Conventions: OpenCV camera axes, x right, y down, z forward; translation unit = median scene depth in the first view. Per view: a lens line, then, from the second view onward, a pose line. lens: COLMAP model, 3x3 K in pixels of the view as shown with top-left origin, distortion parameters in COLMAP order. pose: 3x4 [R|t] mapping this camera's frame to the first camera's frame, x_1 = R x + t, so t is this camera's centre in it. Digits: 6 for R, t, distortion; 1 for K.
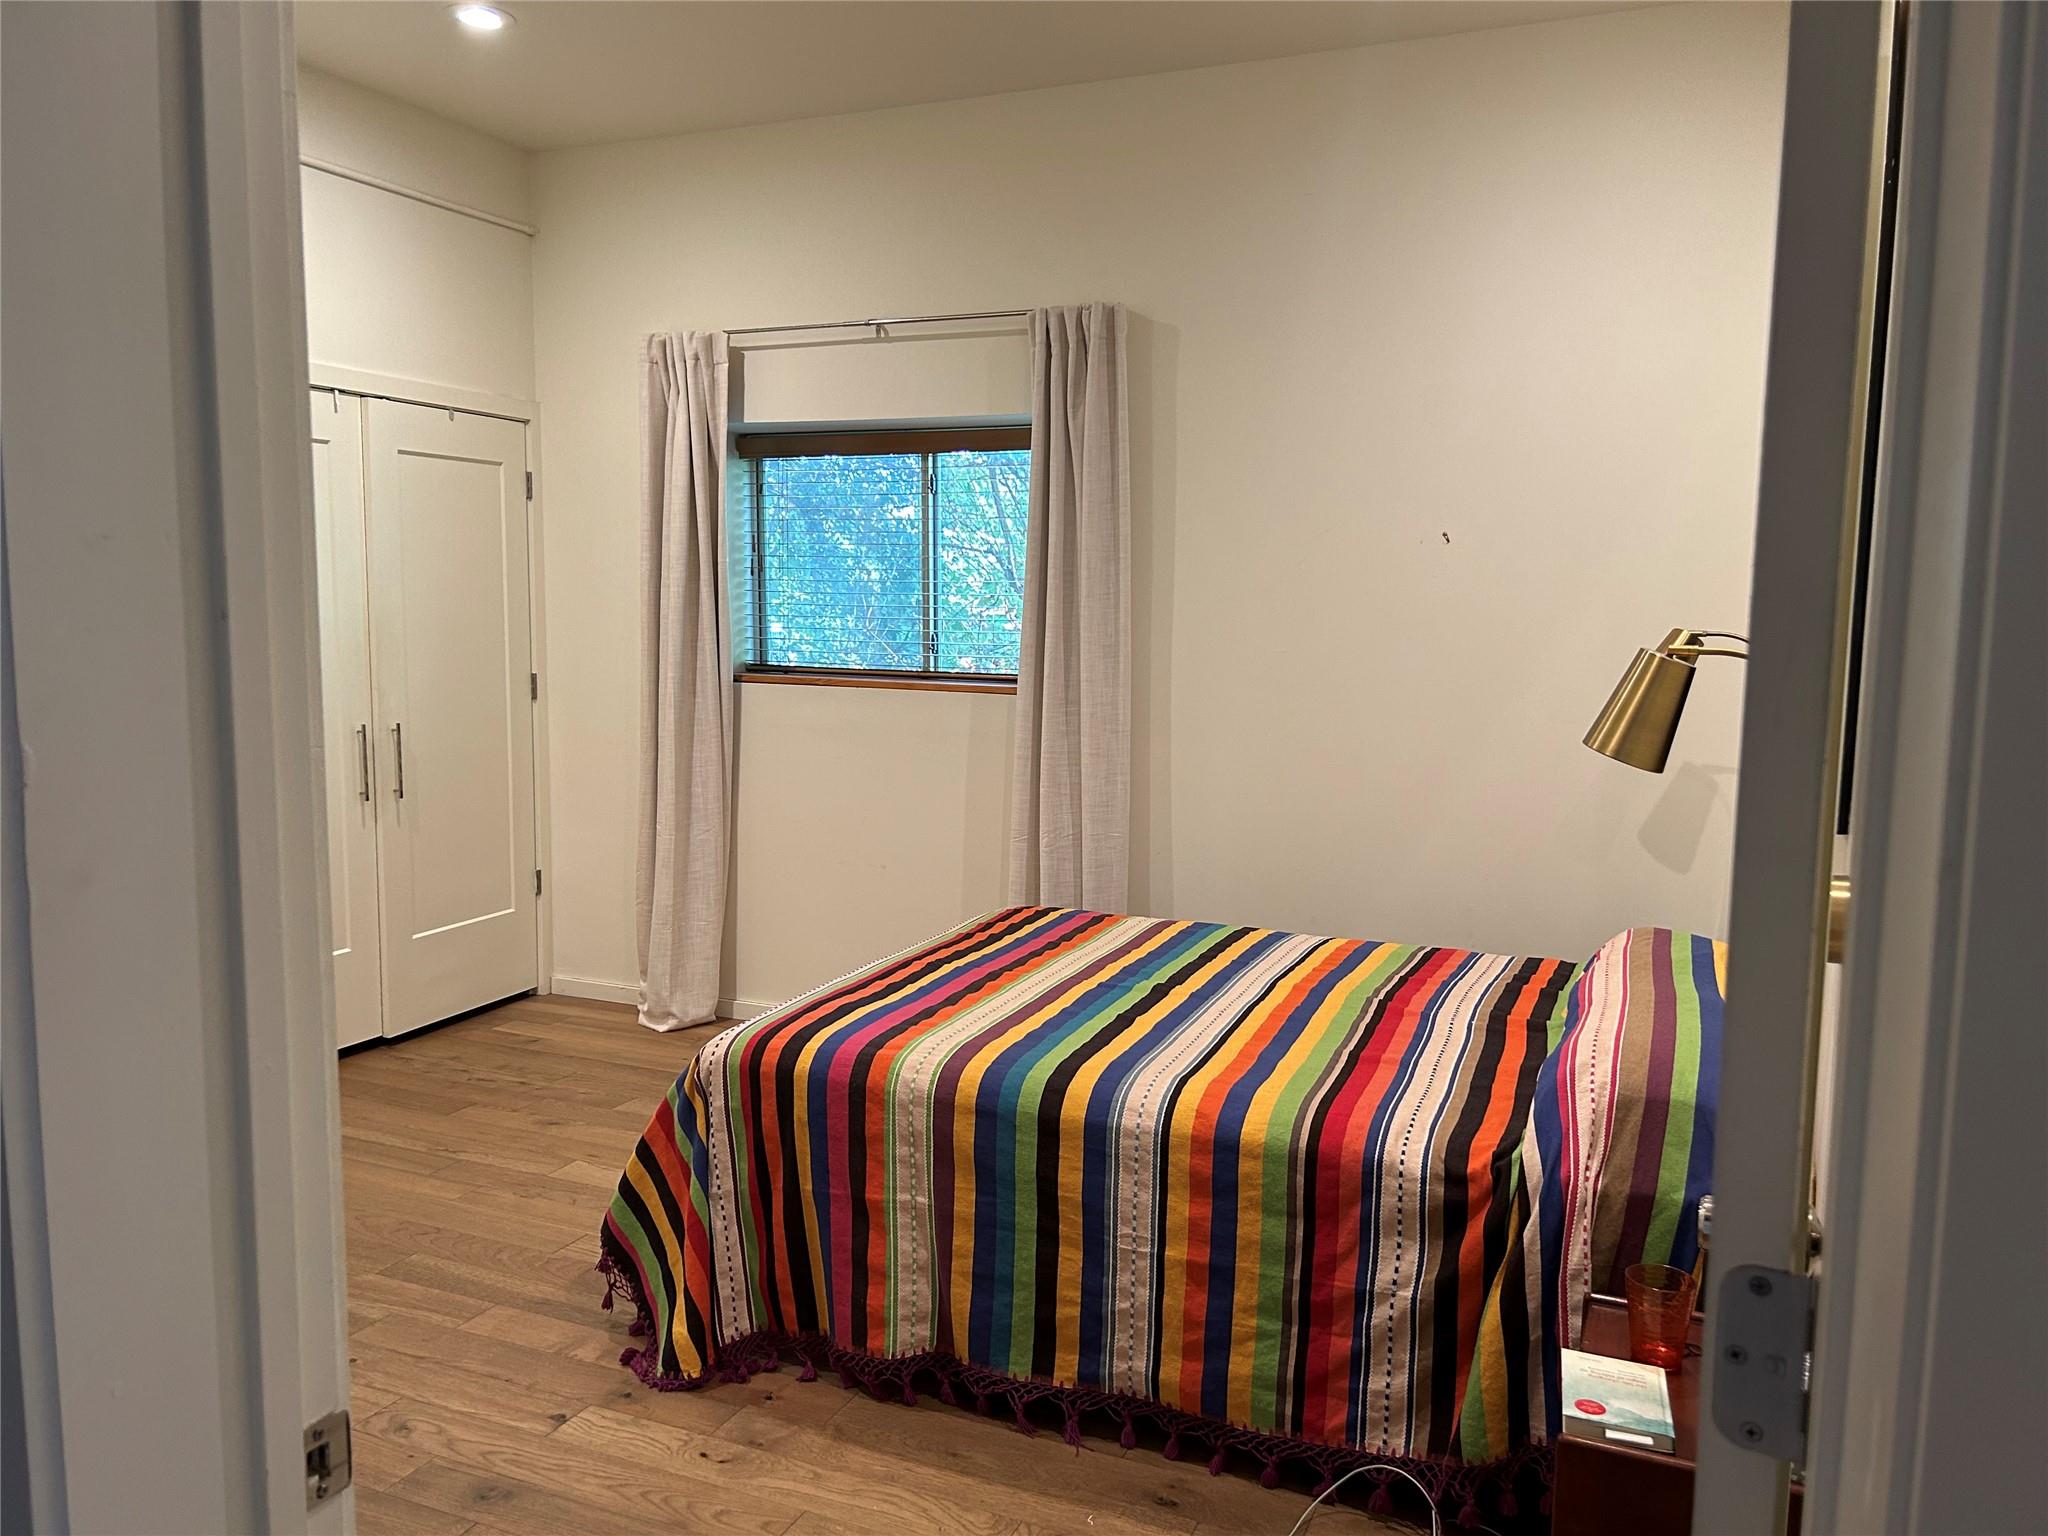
lens RADIAL K [[1513.2, 0, 1028.3], [0, 1513.2, 774.3], [0, 0, 1]] dist [0.038180, -0.038455]
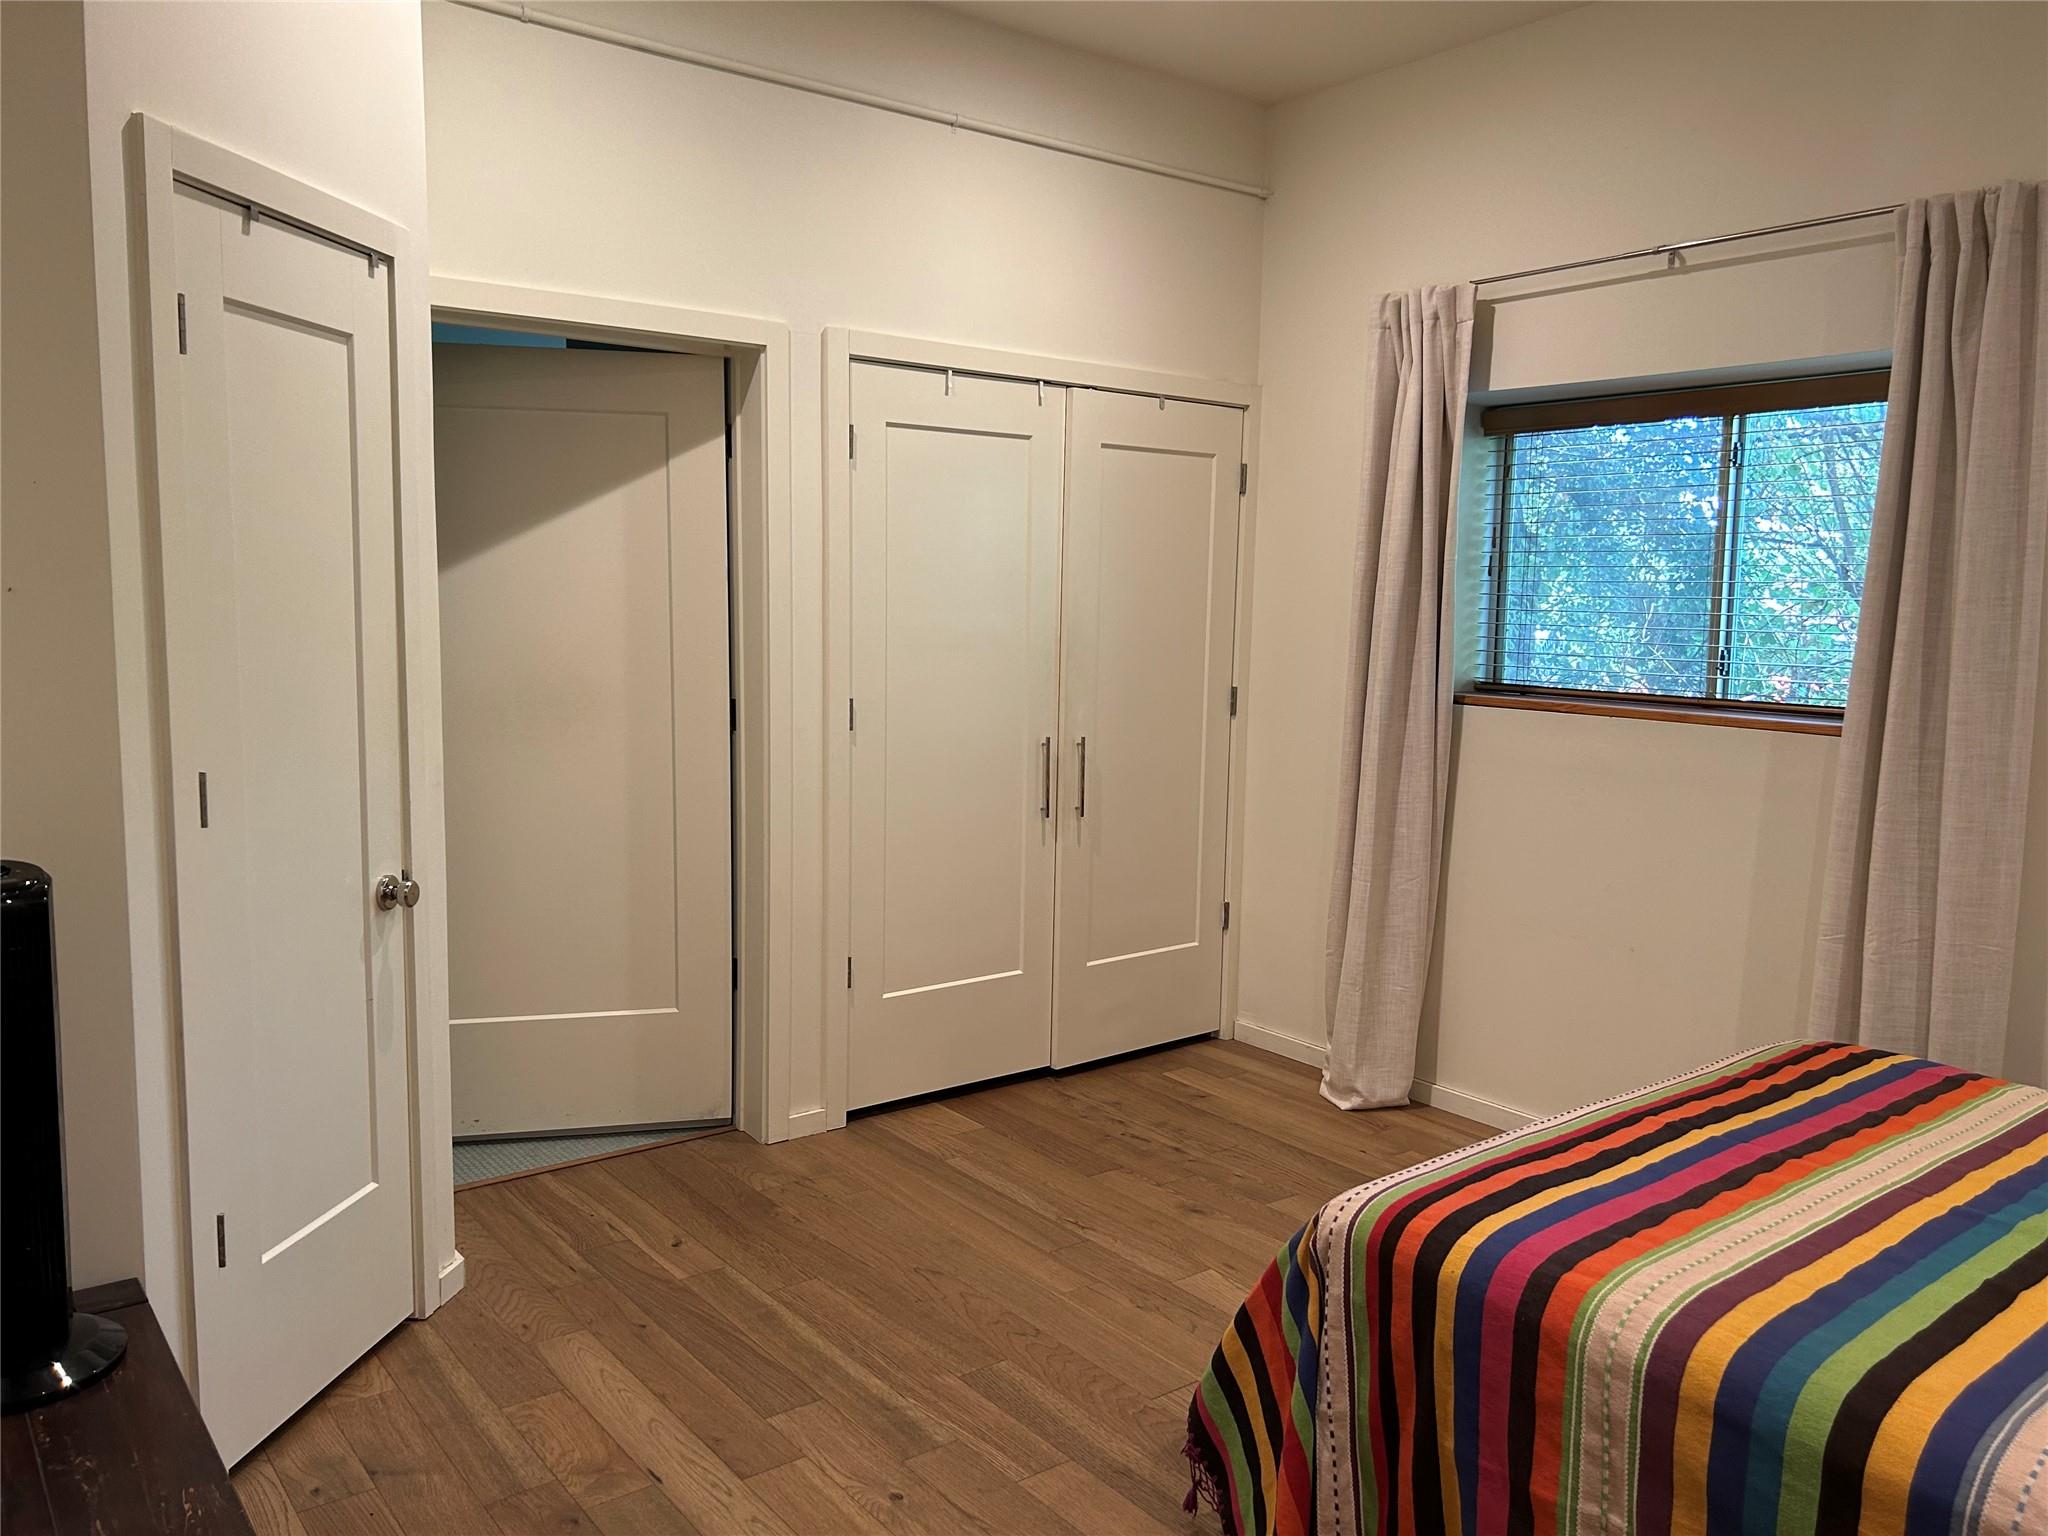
lens RADIAL K [[1513.2, 0, 1028.3], [0, 1513.2, 774.3], [0, 0, 1]] dist [0.038180, -0.038455]
pose [[0.875714, 0.059218, -0.479186, 0.002403], [-0.060460, 0.998088, 0.012853, -0.021082], [0.479030, 0.017716, 0.877620, 0.175481]]
